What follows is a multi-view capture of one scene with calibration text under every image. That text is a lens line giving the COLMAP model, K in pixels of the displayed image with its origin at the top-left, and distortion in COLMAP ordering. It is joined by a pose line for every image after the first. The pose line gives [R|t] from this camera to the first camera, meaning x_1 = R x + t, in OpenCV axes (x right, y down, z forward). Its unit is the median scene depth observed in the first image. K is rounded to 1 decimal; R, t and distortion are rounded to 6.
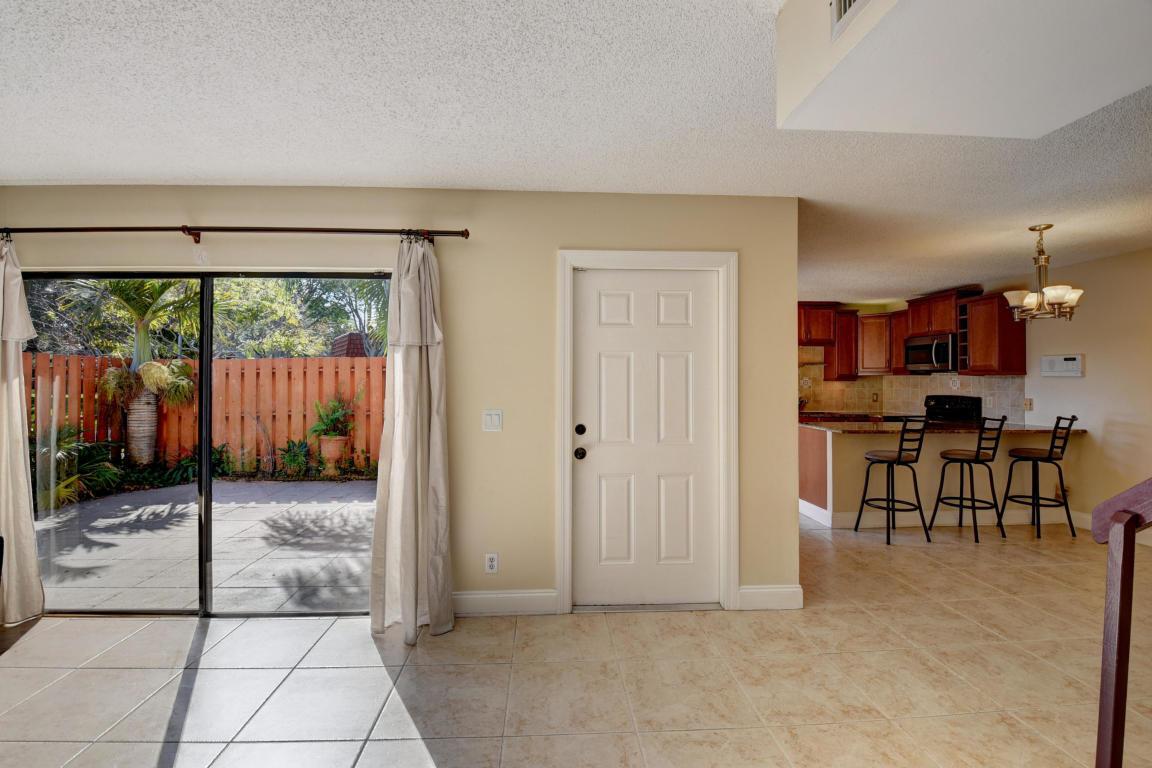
lens RADIAL K [[511.0, 0, 572.1], [0, 511.0, 372.0], [0, 0, 1]] dist [-0.000025, -0.016335]
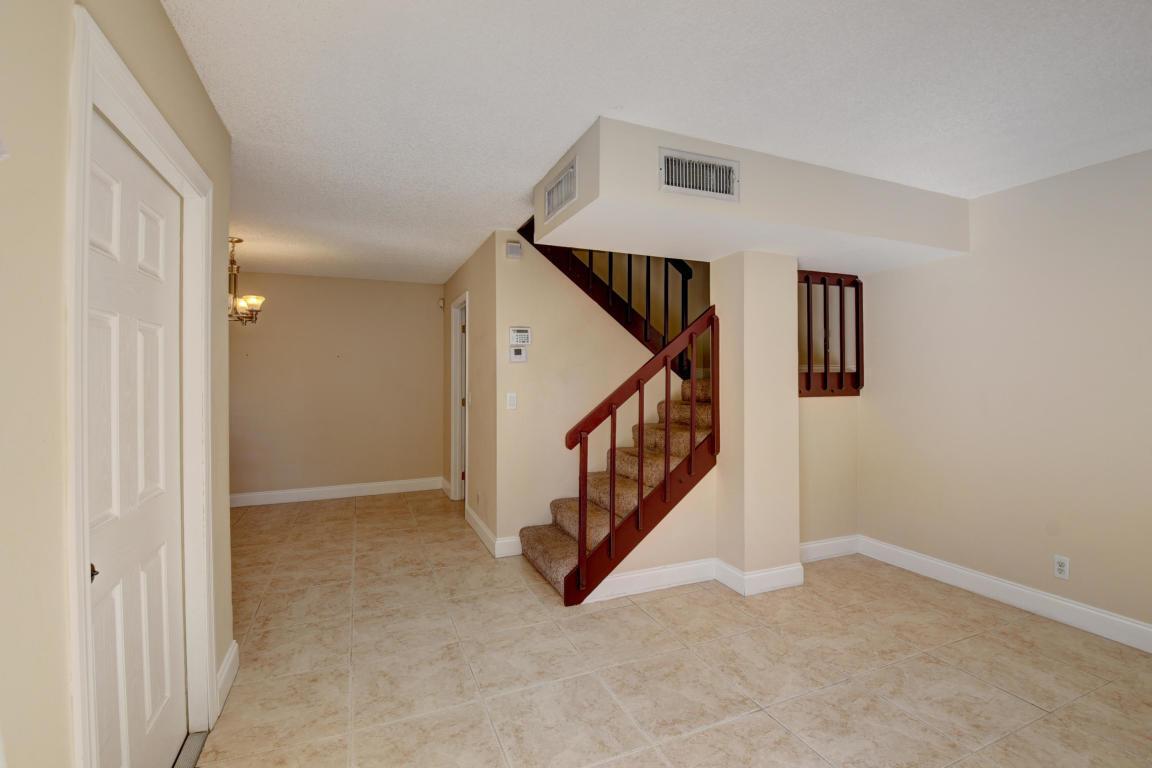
lens RADIAL K [[511.0, 0, 572.1], [0, 511.0, 372.0], [0, 0, 1]] dist [-0.000025, -0.016335]
pose [[-0.335871, -0.000729, 0.941908, -0.293760], [-0.006140, 0.999980, -0.001416, 0.003823], [-0.941888, -0.006259, -0.335868, 0.504312]]
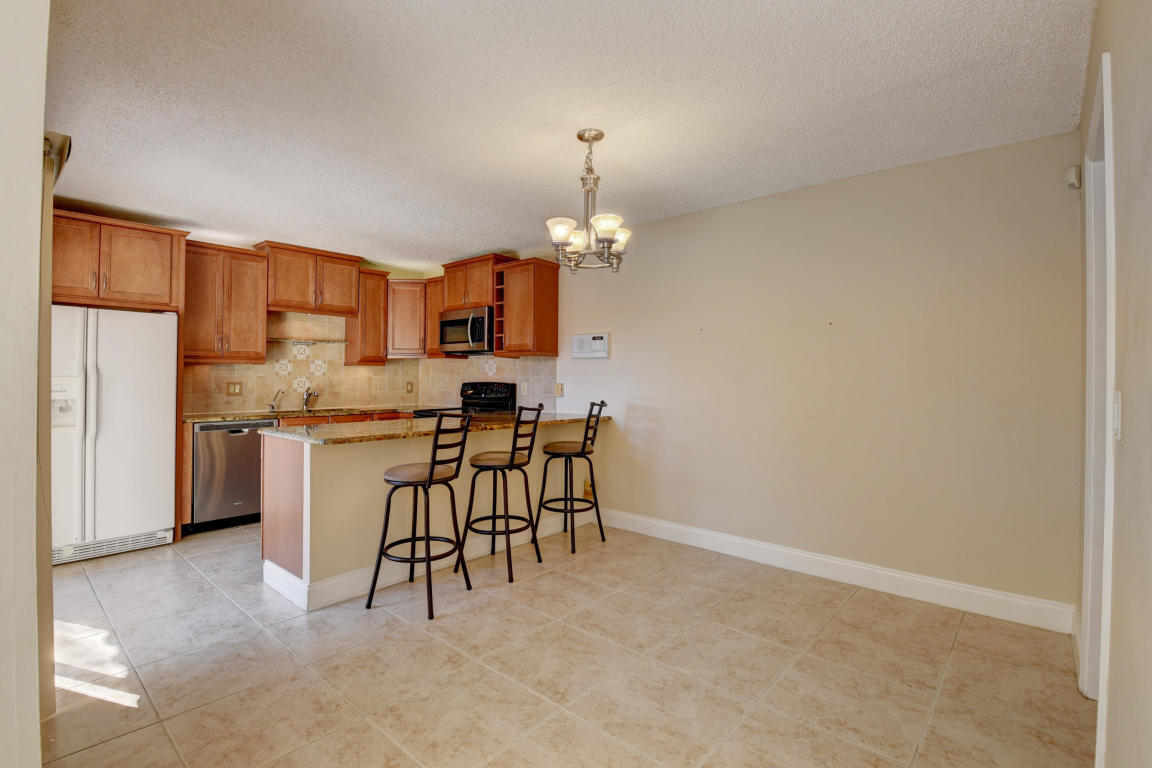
lens RADIAL K [[528.5, 0, 578.3], [0, 528.5, 366.1], [0, 0, 1]] dist [0.000595, -0.000048]
pose [[0.697129, 0.014215, 0.716805, 0.293179], [-0.011600, 0.999896, -0.008547, 0.033016], [-0.716852, -0.002357, 0.697221, 0.370037]]
